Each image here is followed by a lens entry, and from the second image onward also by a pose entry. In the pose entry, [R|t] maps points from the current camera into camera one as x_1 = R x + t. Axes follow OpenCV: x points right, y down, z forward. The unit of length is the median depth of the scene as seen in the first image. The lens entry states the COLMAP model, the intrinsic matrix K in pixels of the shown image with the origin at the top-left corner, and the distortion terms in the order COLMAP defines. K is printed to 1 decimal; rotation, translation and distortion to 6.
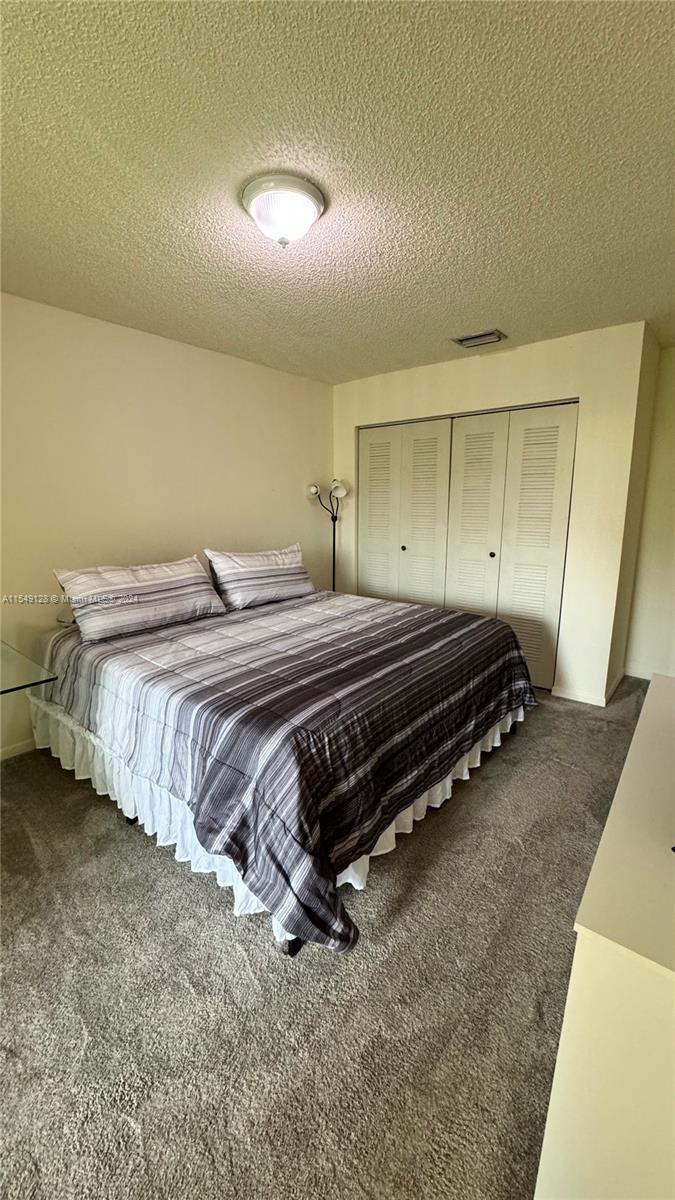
lens RADIAL K [[475.9, 0, 337.2], [0, 475.9, 598.0], [0, 0, 1]] dist [-0.003234, 0.000511]
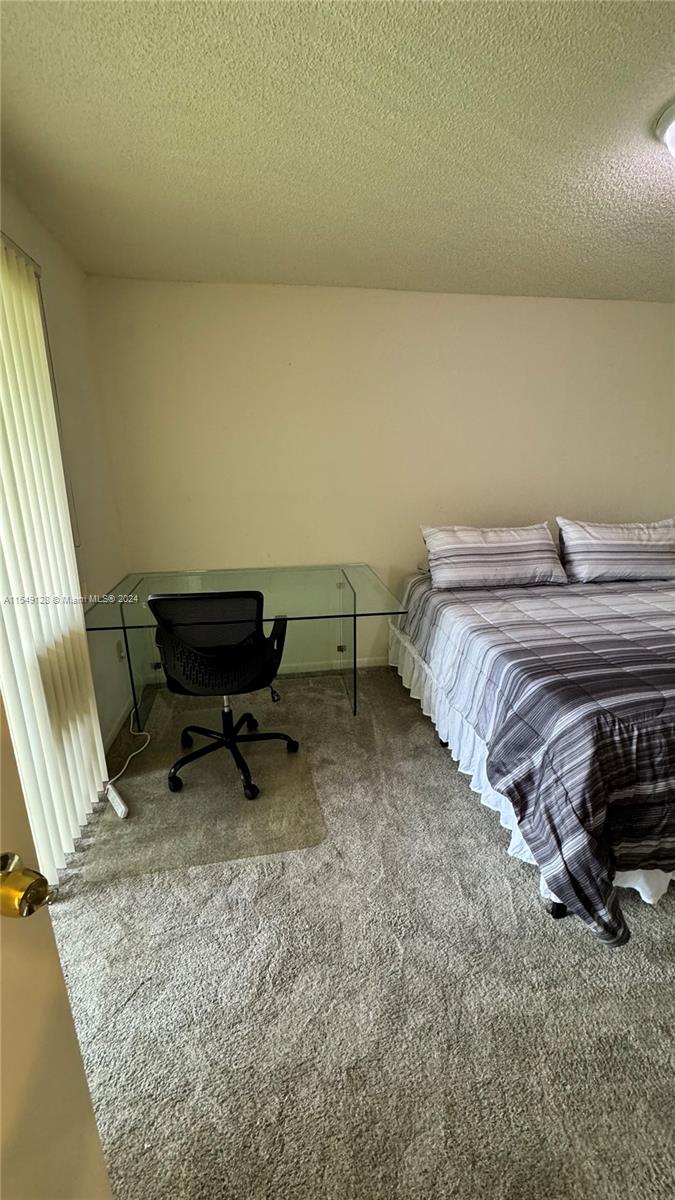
lens RADIAL K [[475.9, 0, 337.9], [0, 475.9, 600.8], [0, 0, 1]] dist [-0.003234, 0.000511]
pose [[0.743946, 0.183975, -0.642416, 0.088280], [-0.128314, 0.982794, 0.132859, -0.006983], [0.655805, -0.016410, 0.754752, -0.081471]]
